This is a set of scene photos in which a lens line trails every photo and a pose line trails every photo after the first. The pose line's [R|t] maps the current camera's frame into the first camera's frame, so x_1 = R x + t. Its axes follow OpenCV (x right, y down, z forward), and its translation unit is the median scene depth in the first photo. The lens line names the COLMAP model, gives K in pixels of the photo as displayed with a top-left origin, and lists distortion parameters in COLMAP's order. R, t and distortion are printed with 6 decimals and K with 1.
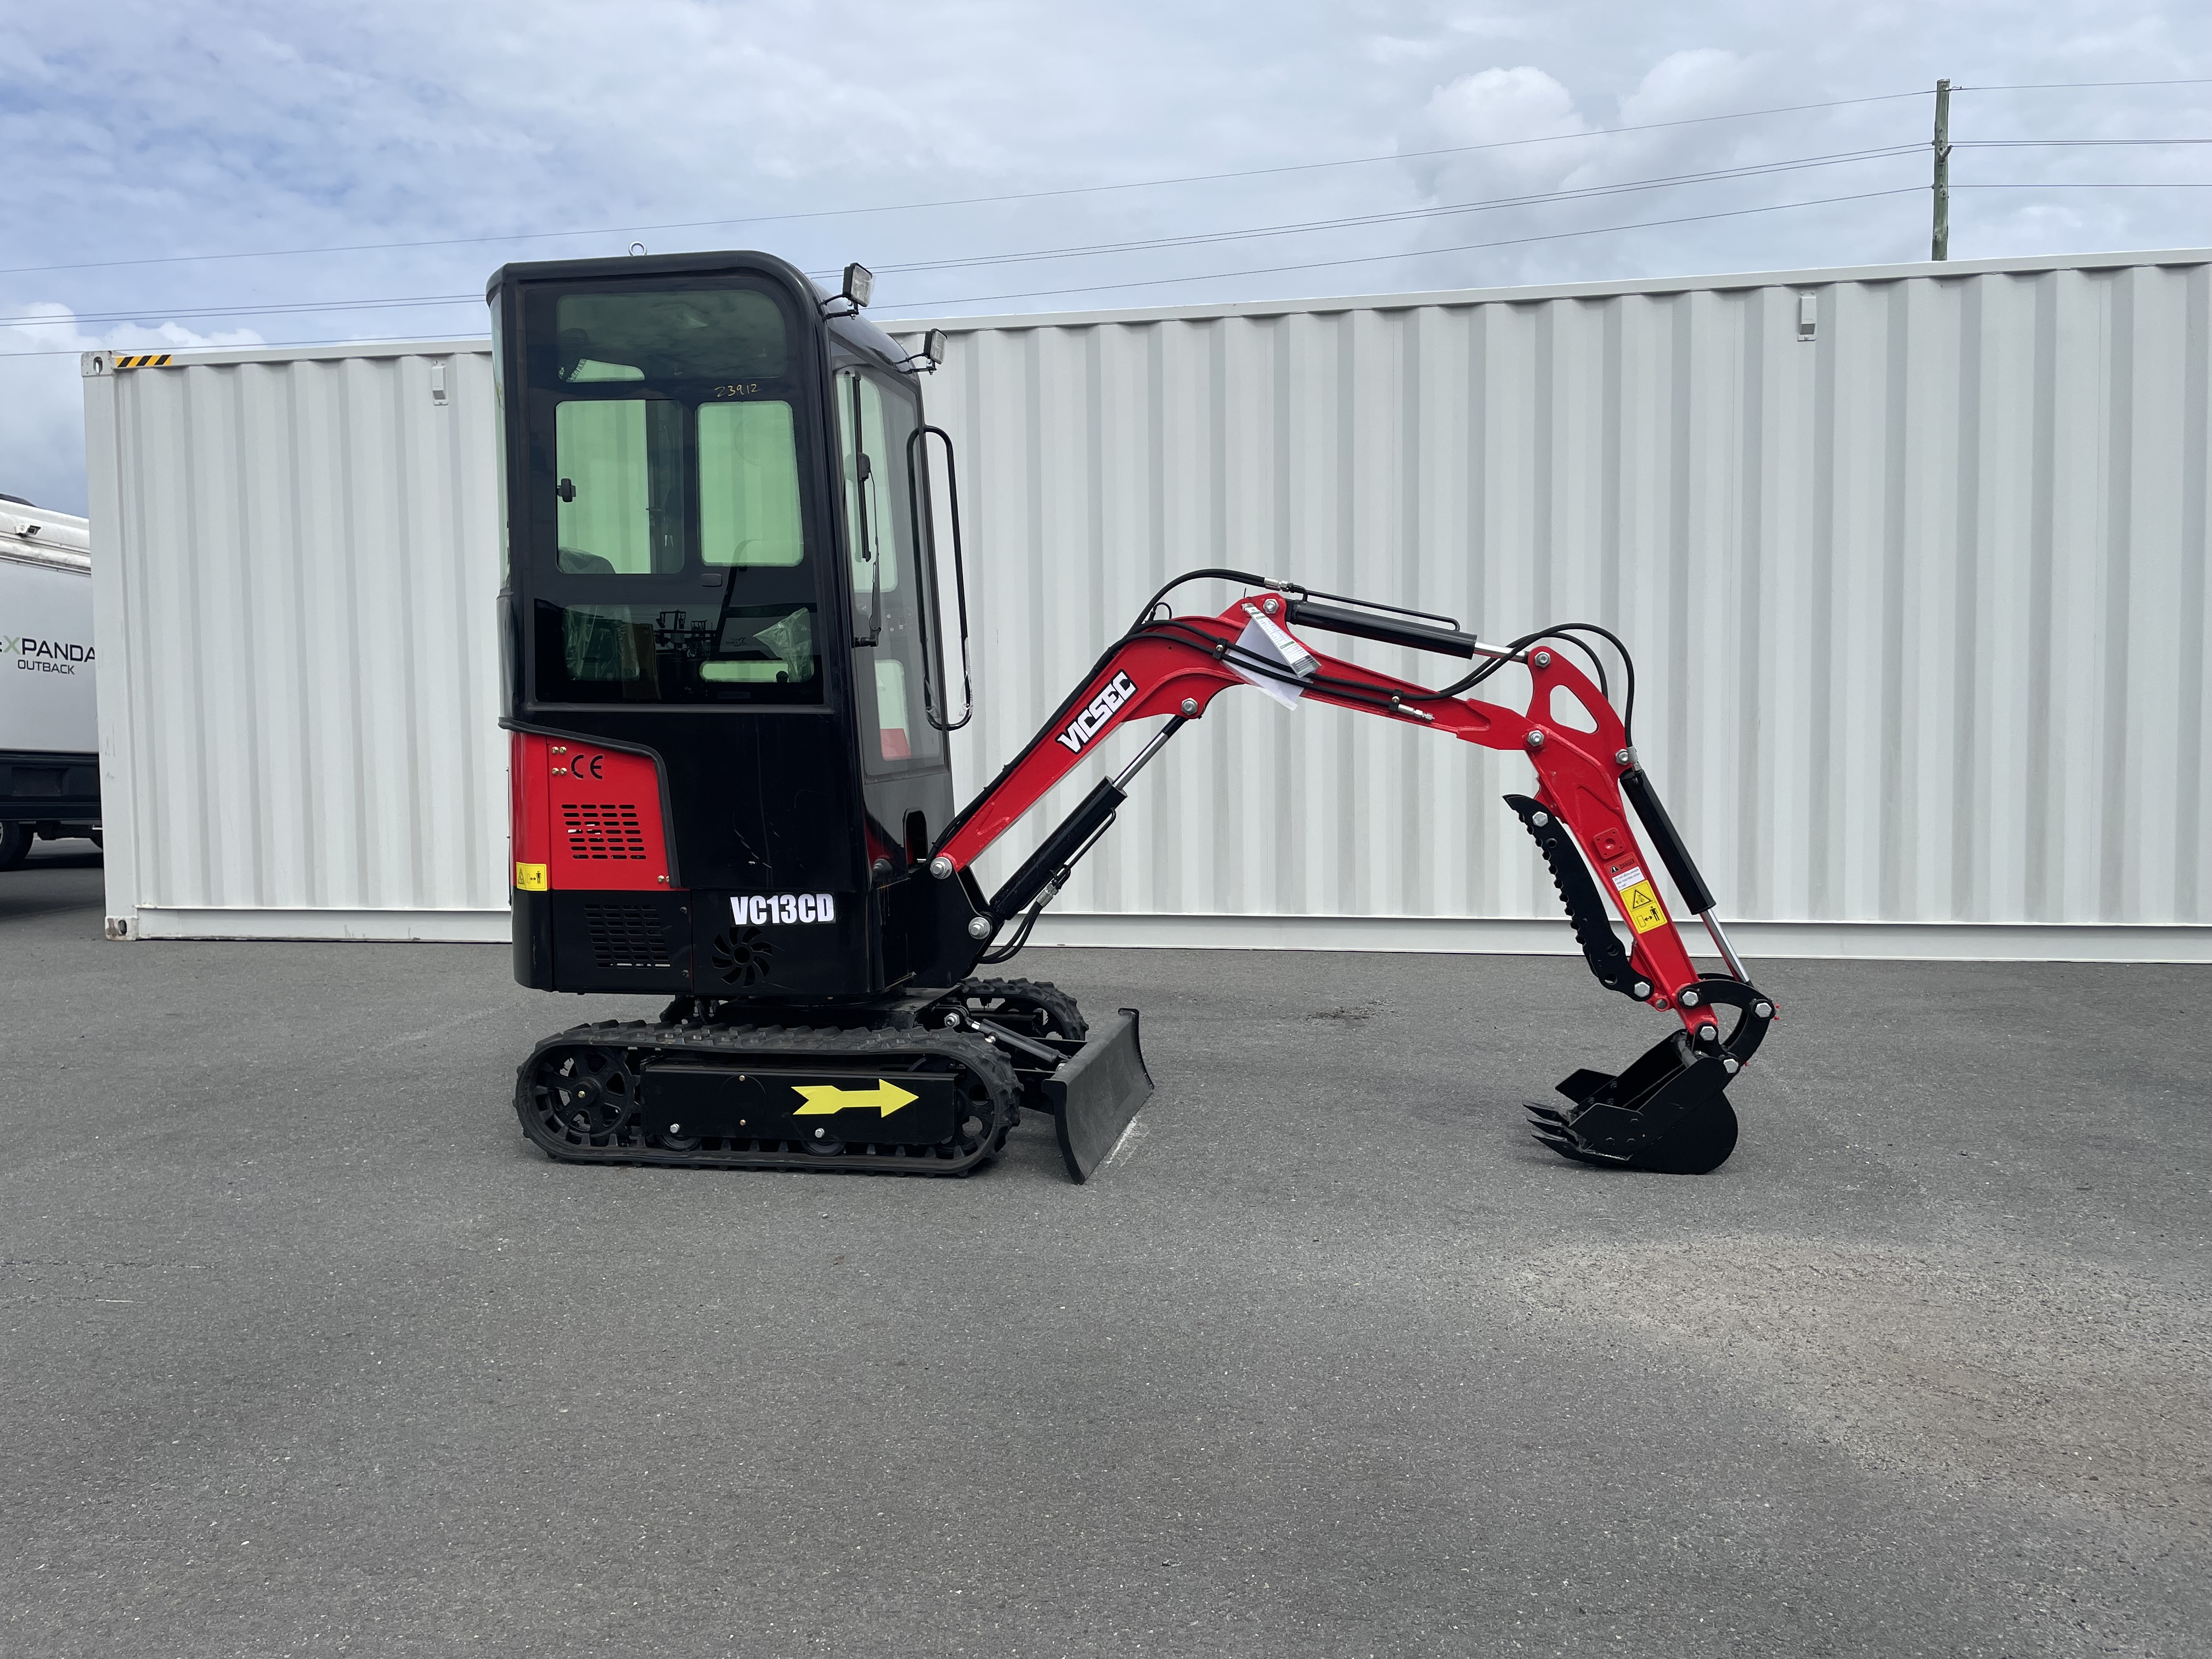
lens RADIAL K [[1645.4, 0, 1158.3], [0, 1645.4, 754.0], [0, 0, 1]] dist [0.061251, -0.069117]
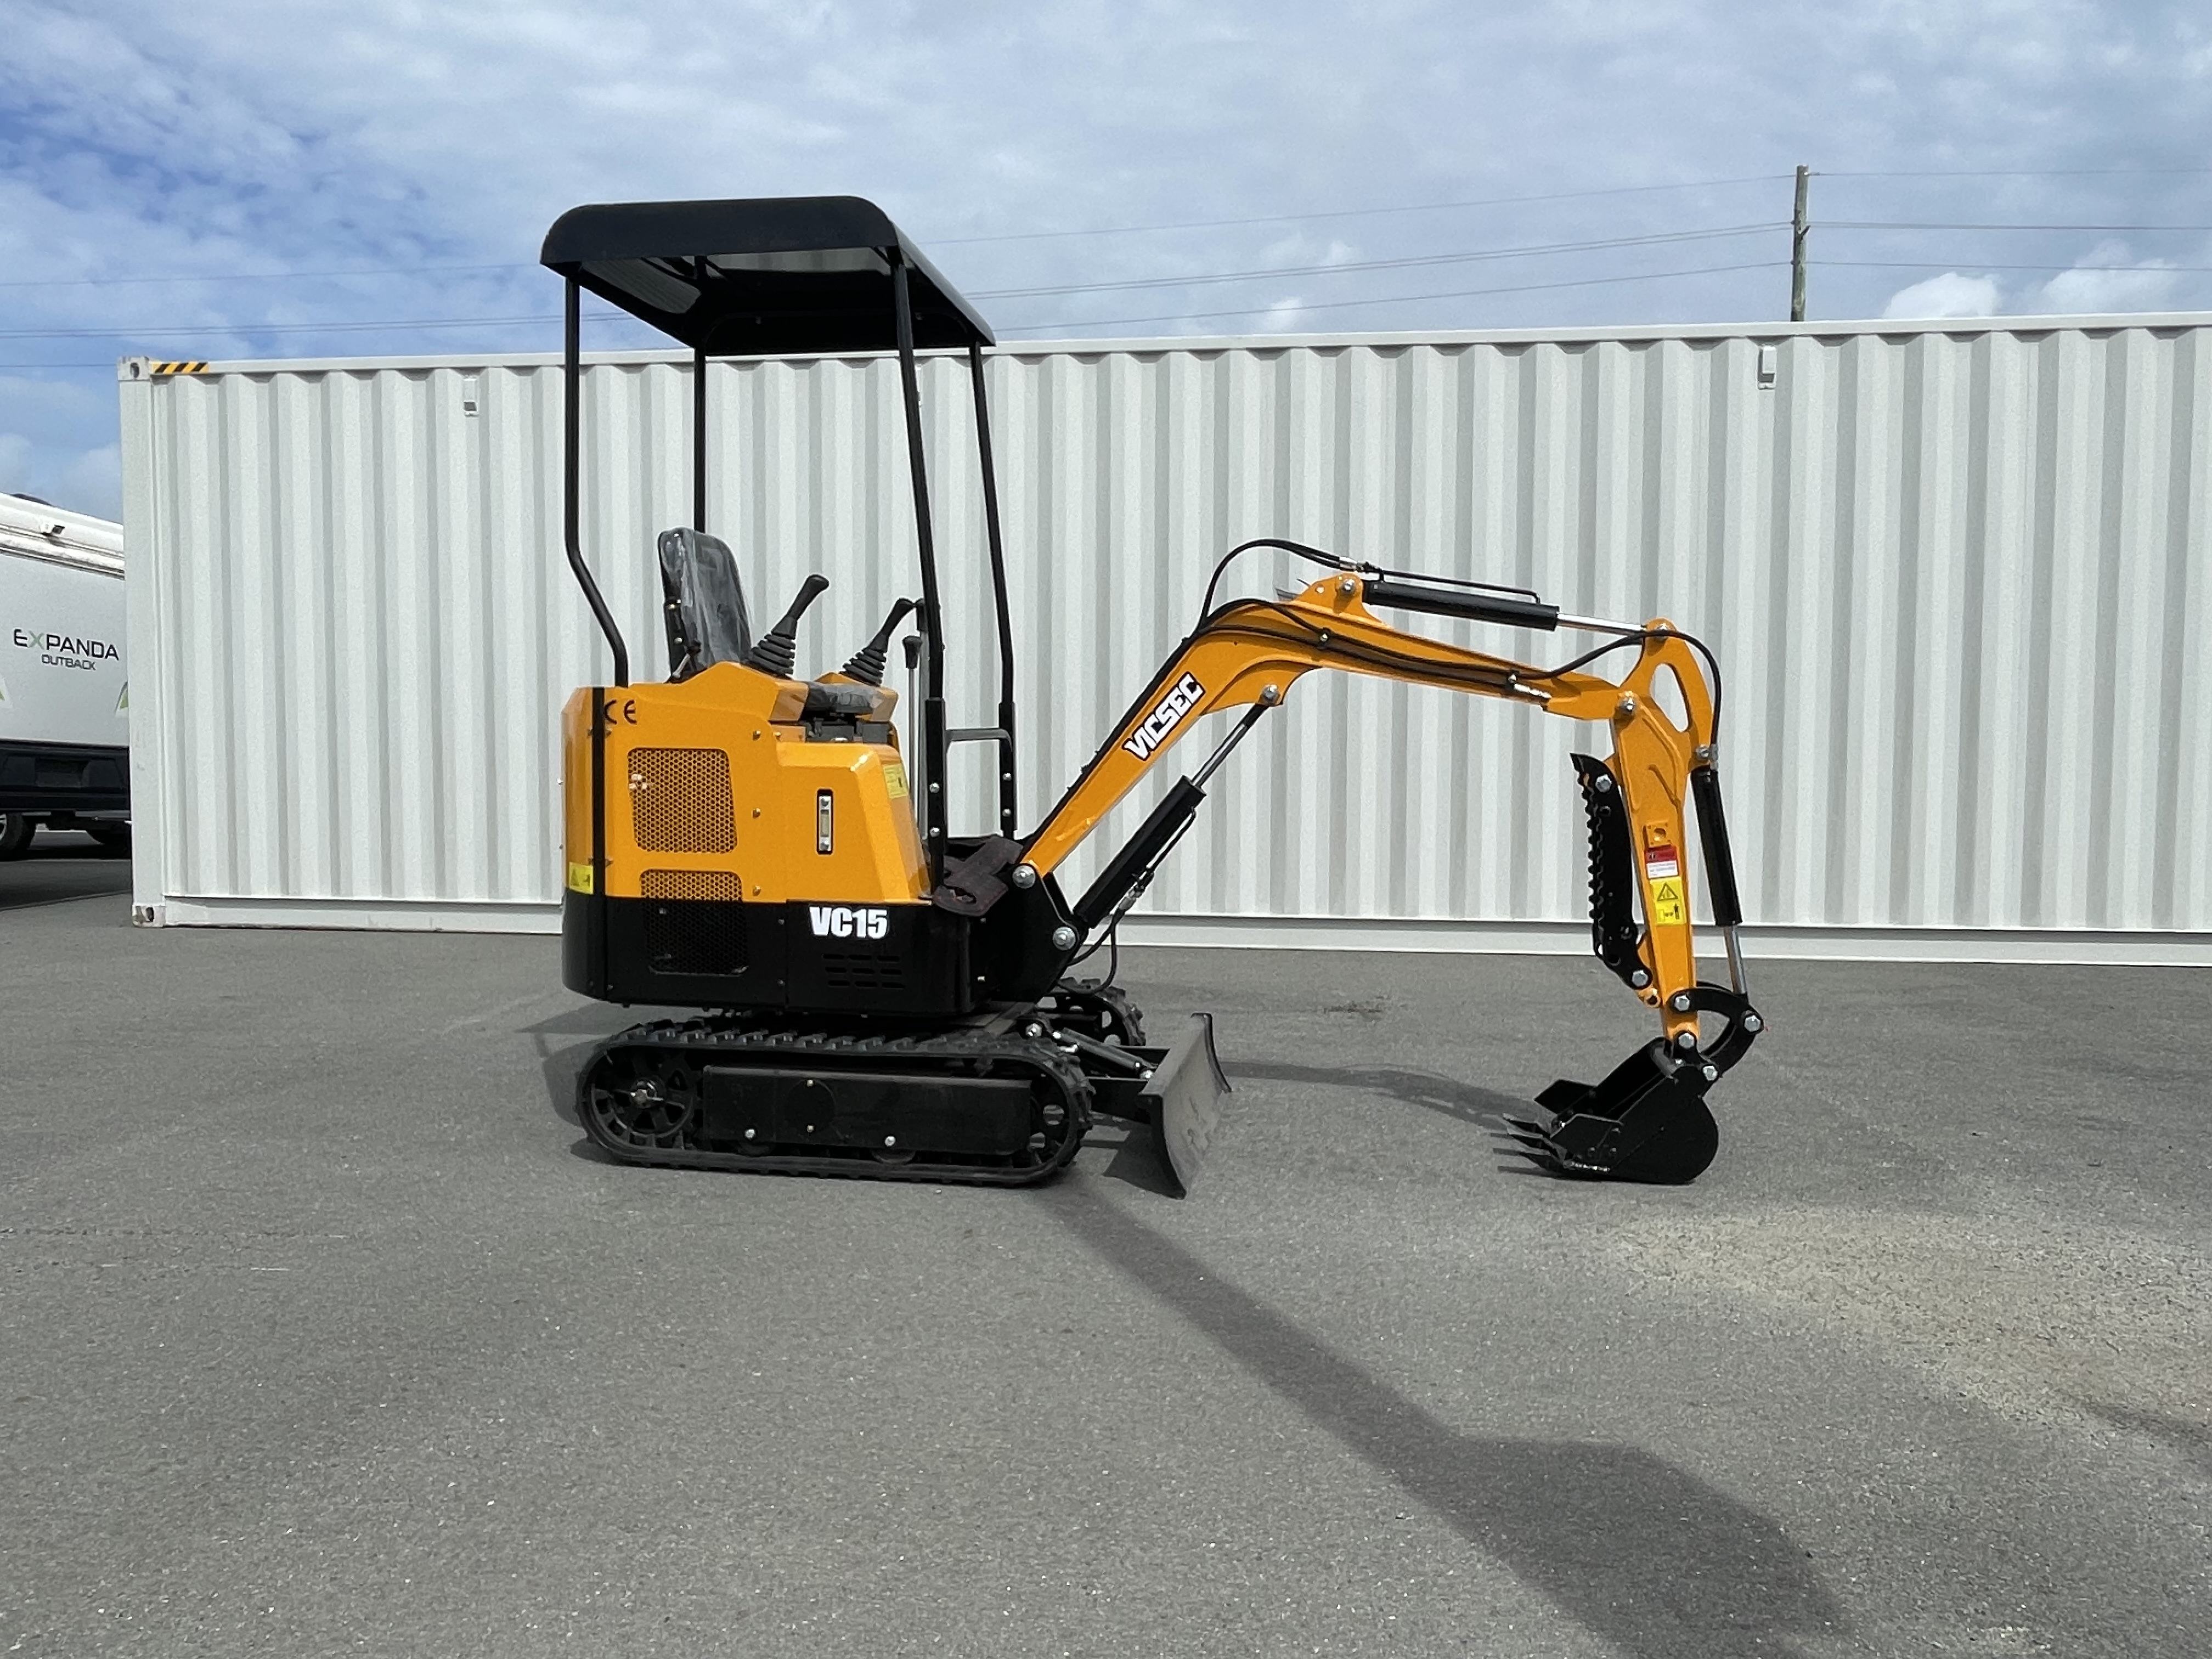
lens RADIAL K [[1552.6, 0, 1156.2], [0, 1552.6, 768.1], [0, 0, 1]] dist [-0.010113, 0.009696]
pose [[0.998641, 0.014636, 0.050014, -0.125894], [-0.014620, 0.999893, -0.000677, 0.012705], [-0.050019, -0.000056, 0.998748, 0.023179]]
